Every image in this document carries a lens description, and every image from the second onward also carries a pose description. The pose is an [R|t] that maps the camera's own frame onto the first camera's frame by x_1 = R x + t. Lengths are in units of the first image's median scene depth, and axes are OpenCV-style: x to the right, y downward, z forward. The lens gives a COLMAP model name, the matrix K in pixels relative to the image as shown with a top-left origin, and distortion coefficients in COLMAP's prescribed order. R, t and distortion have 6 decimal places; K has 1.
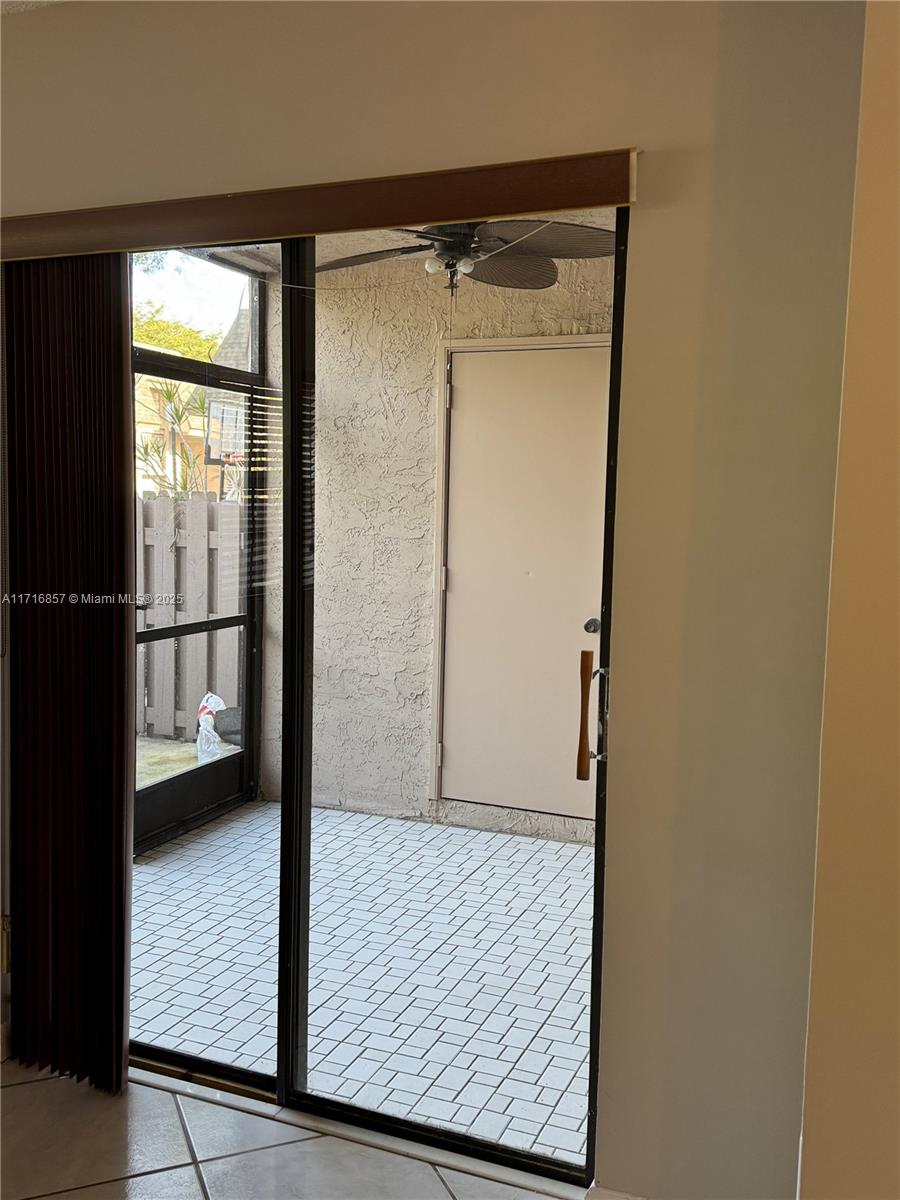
lens RADIAL K [[1080.4, 0, 446.4], [0, 1080.4, 590.6], [0, 0, 1]] dist [0.045722, -0.074014]
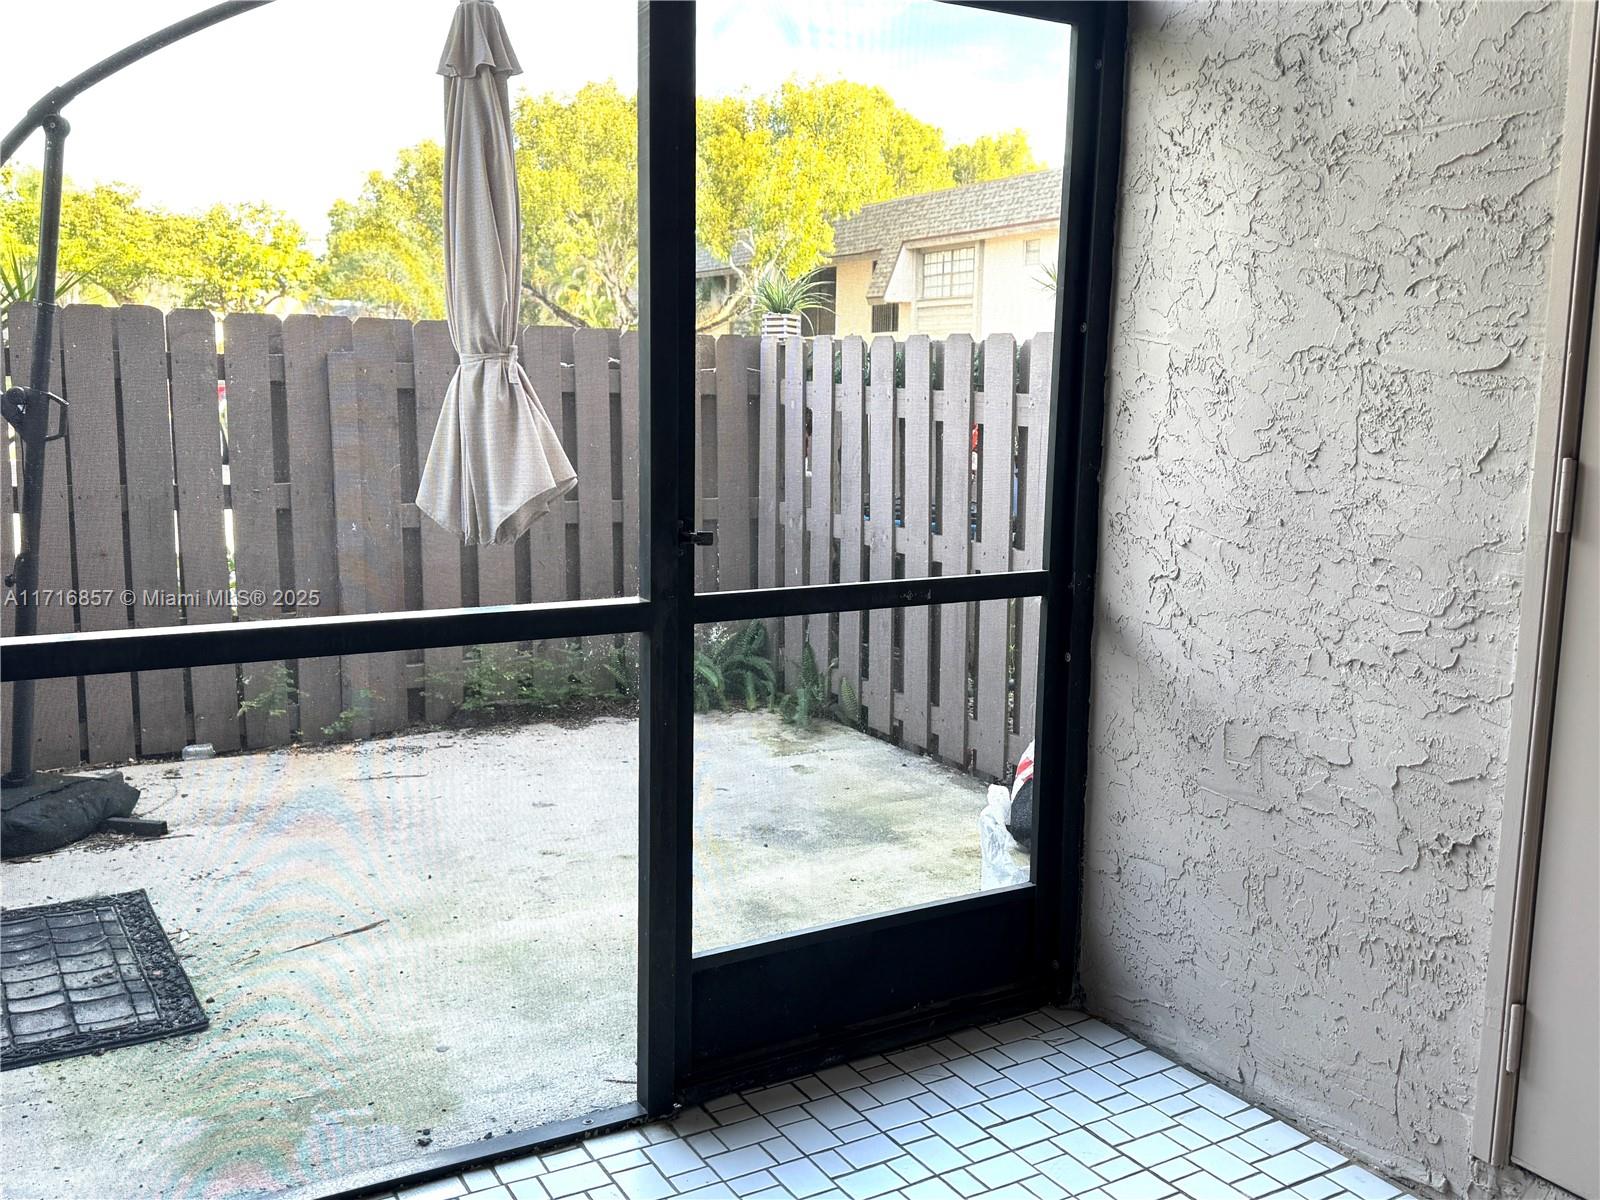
lens RADIAL K [[1440.6, 0, 765.9], [0, 1440.6, 596.9], [0, 0, 1]] dist [0.045722, -0.074014]
pose [[0.788734, 0.077032, -0.609889, 0.071910], [-0.046899, 0.996767, 0.065245, 0.000966], [0.612943, -0.022857, 0.789796, 0.513336]]
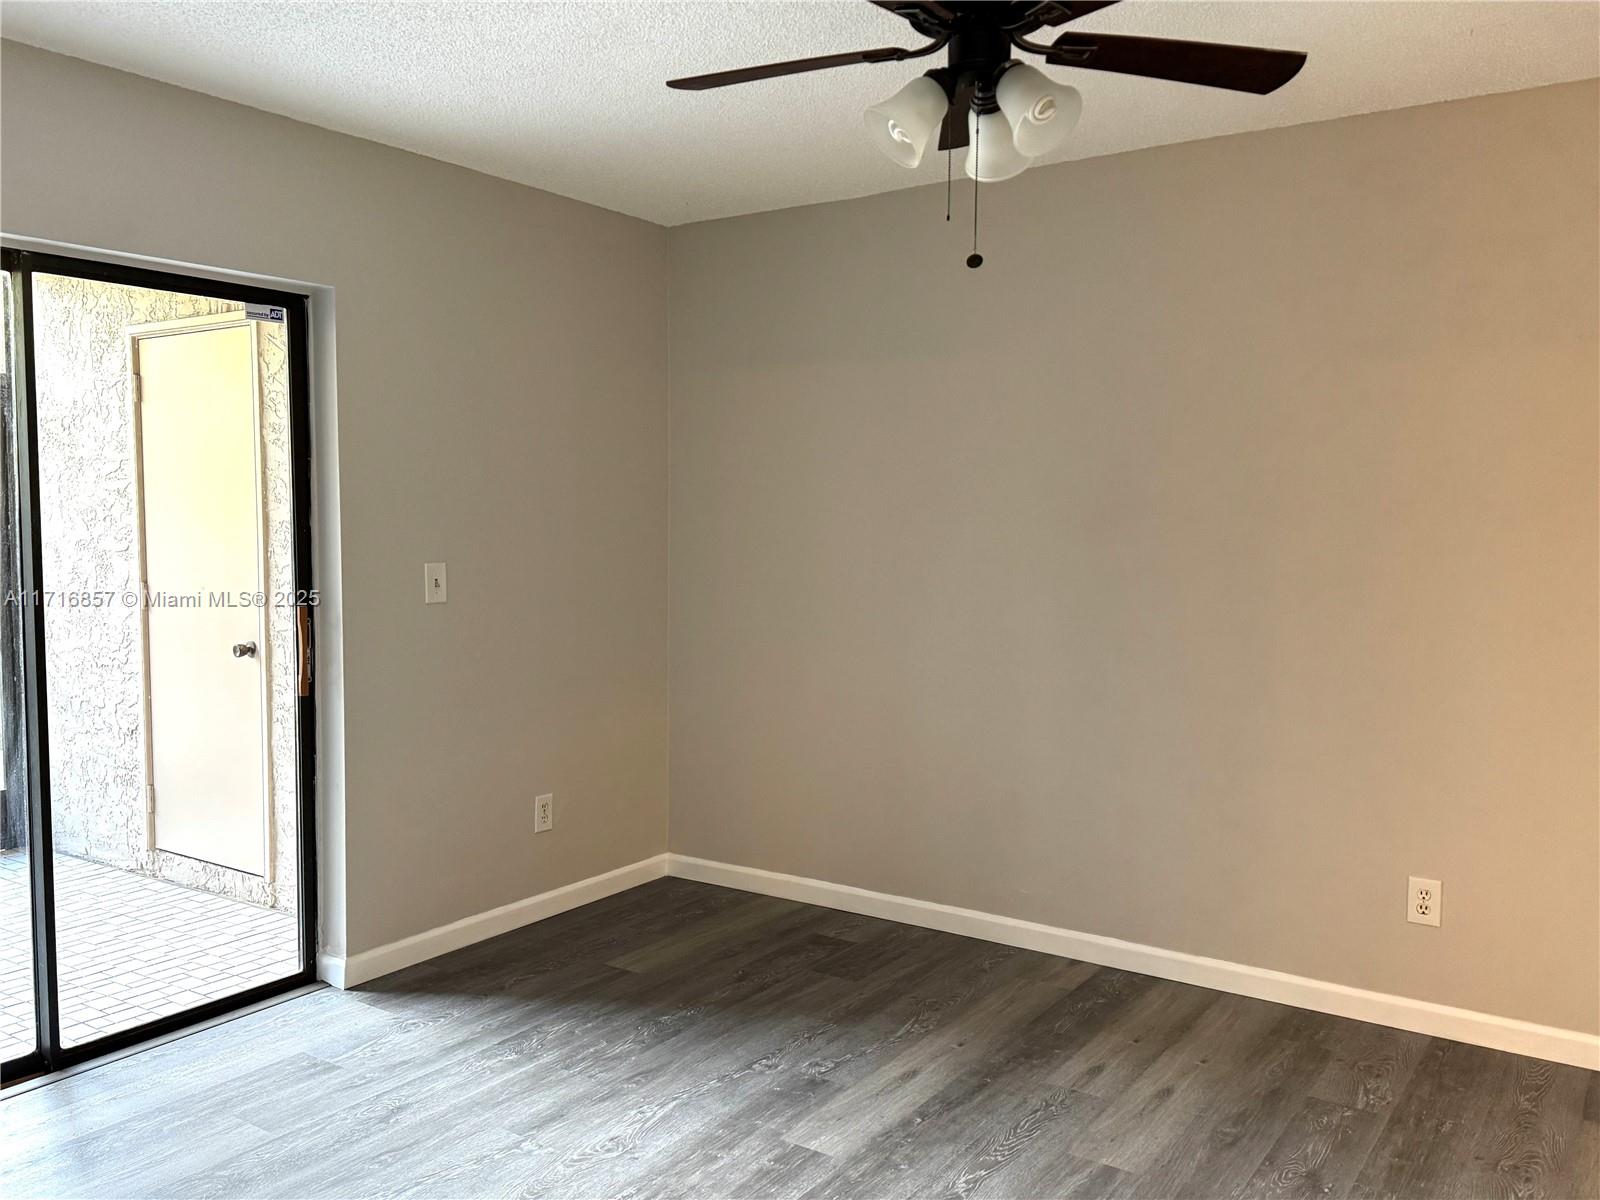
lens RADIAL K [[1335.7, 0, 801.9], [0, 1335.7, 610.8], [0, 0, 1]] dist [0.094432, -0.111989]
pose [[0.977098, -0.001527, -0.212786, 0.734645], [-0.001509, 0.999899, -0.014105, 0.014623], [0.212786, 0.014103, 0.976997, 0.038339]]
